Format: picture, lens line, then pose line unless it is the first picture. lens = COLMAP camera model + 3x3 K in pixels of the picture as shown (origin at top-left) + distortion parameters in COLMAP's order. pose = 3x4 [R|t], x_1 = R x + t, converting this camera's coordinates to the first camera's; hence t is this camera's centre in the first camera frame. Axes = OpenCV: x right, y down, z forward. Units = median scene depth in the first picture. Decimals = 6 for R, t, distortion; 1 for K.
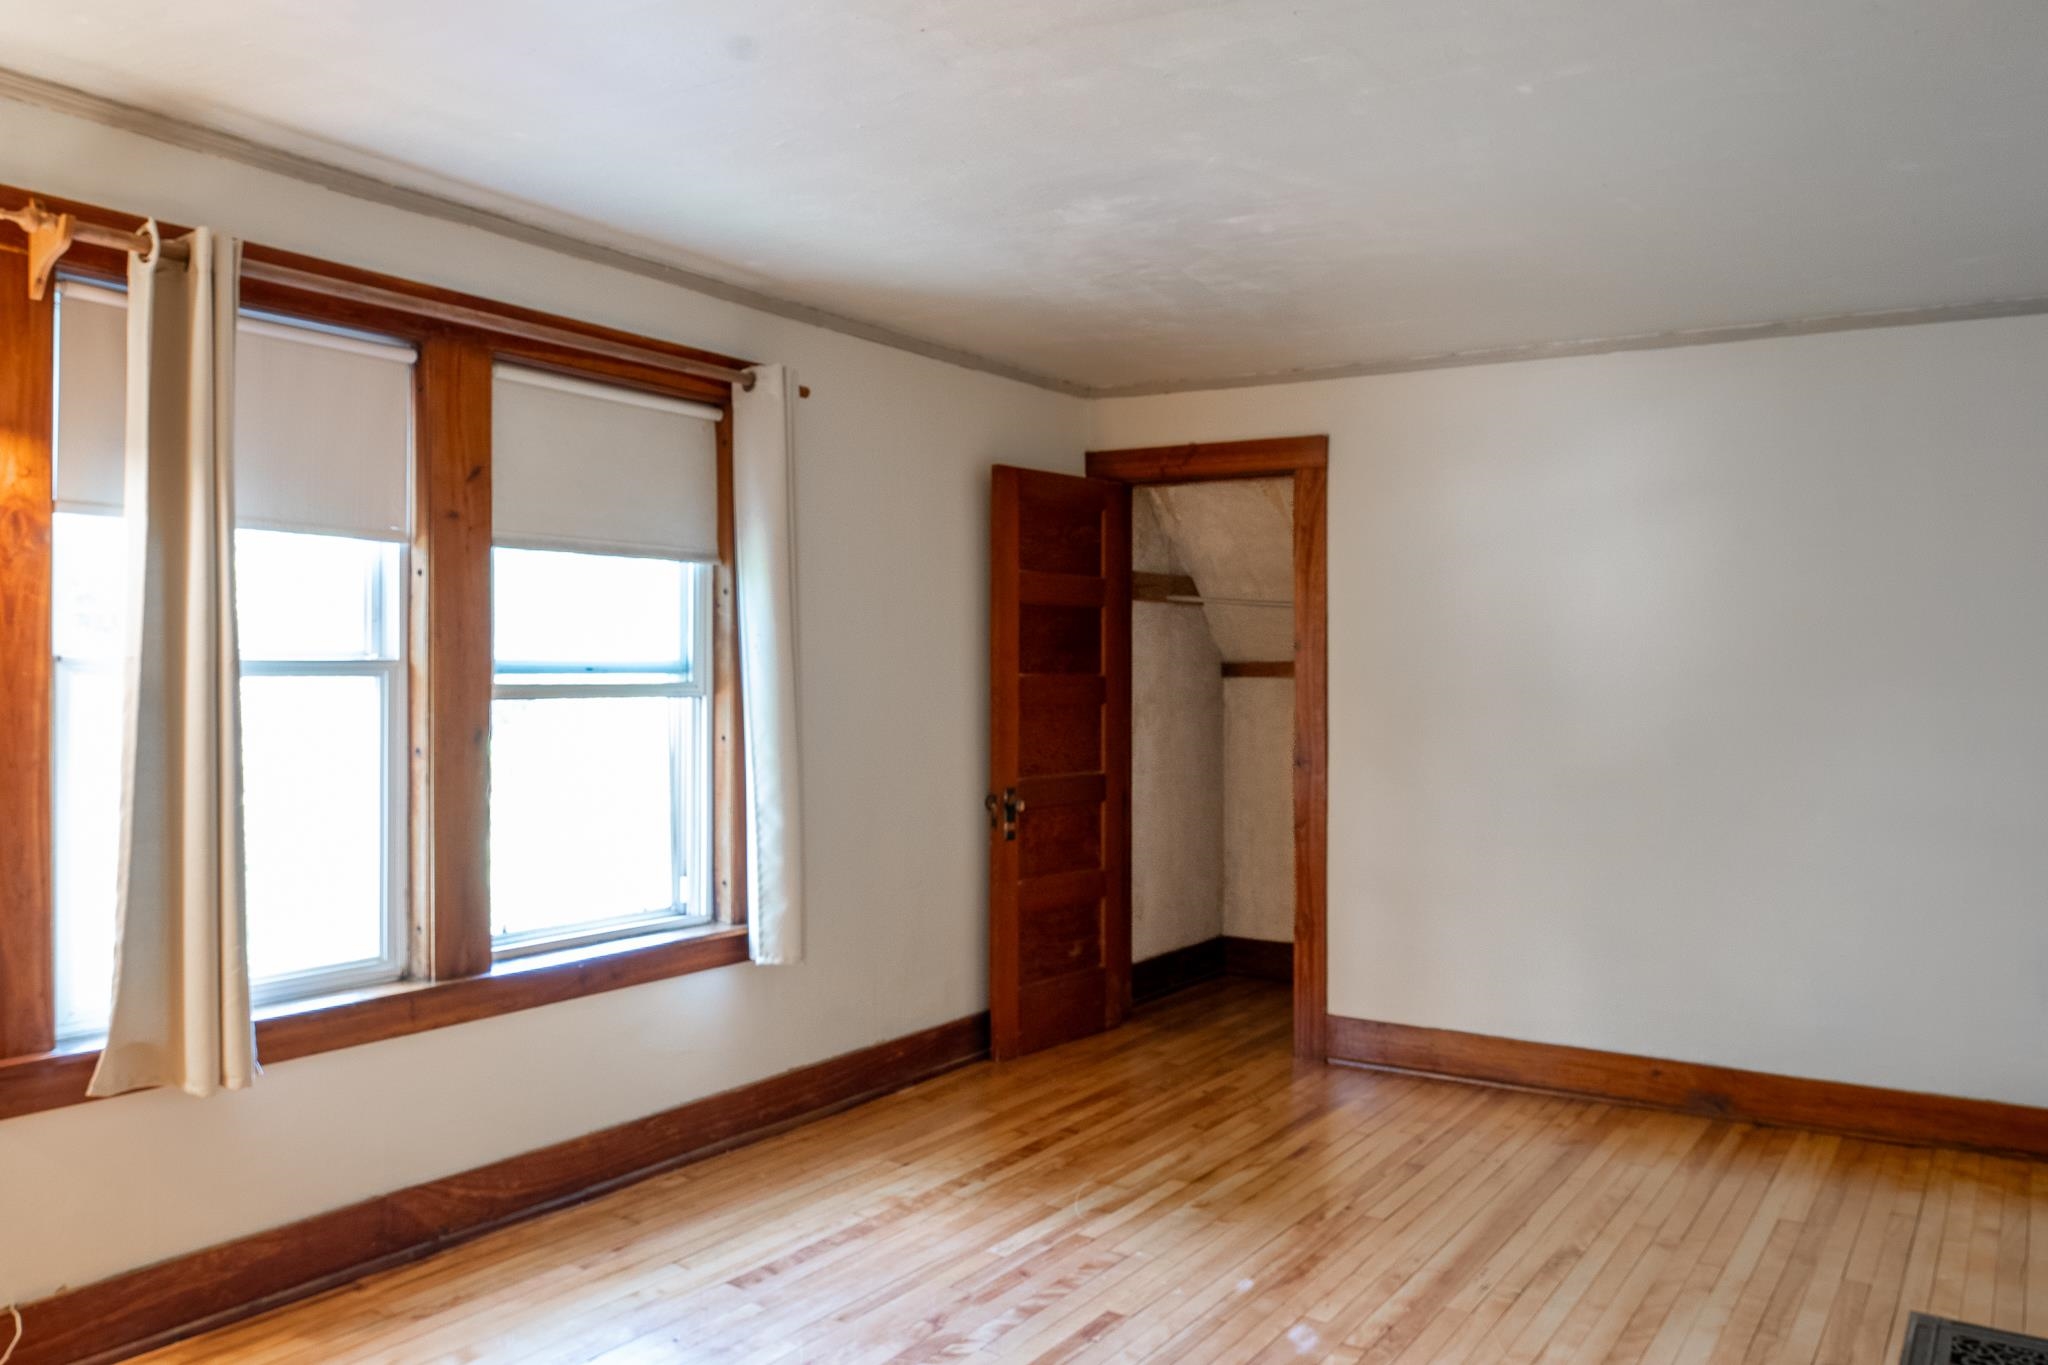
lens RADIAL K [[1568.4, 0, 1025.7], [0, 1568.4, 634.3], [0, 0, 1]] dist [-0.023938, 0.000314]
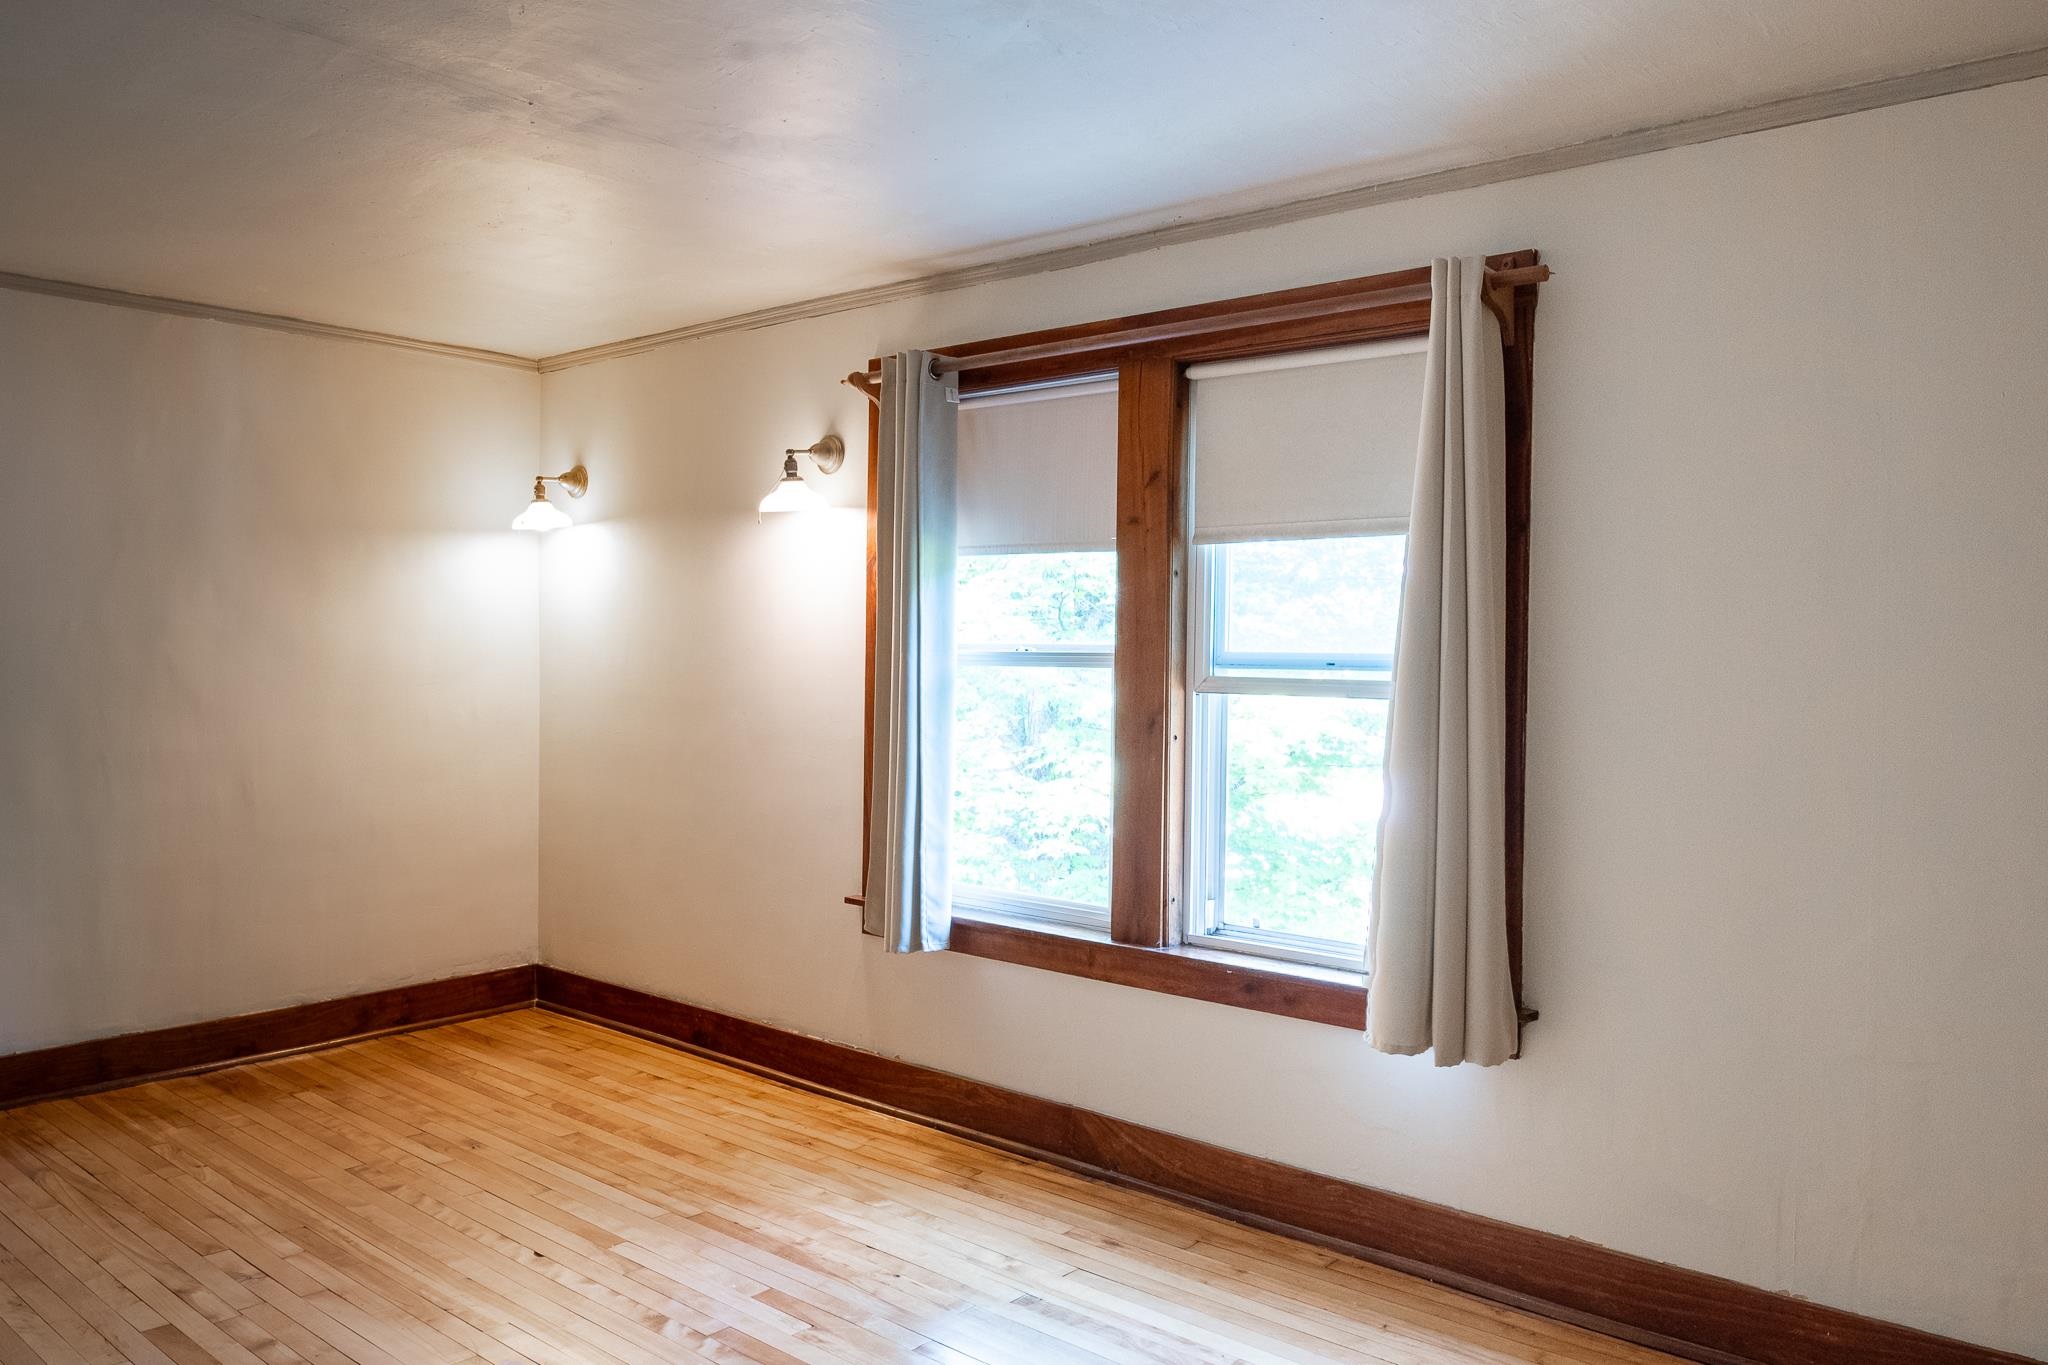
lens RADIAL K [[1499.3, 0, 977.6], [0, 1499.3, 660.9], [0, 0, 1]] dist [-0.006551, -0.006034]
pose [[-0.138402, -0.004954, -0.990364, 0.689481], [0.004322, 0.999975, -0.005606, 0.027509], [0.990367, -0.005057, -0.138378, 1.037828]]
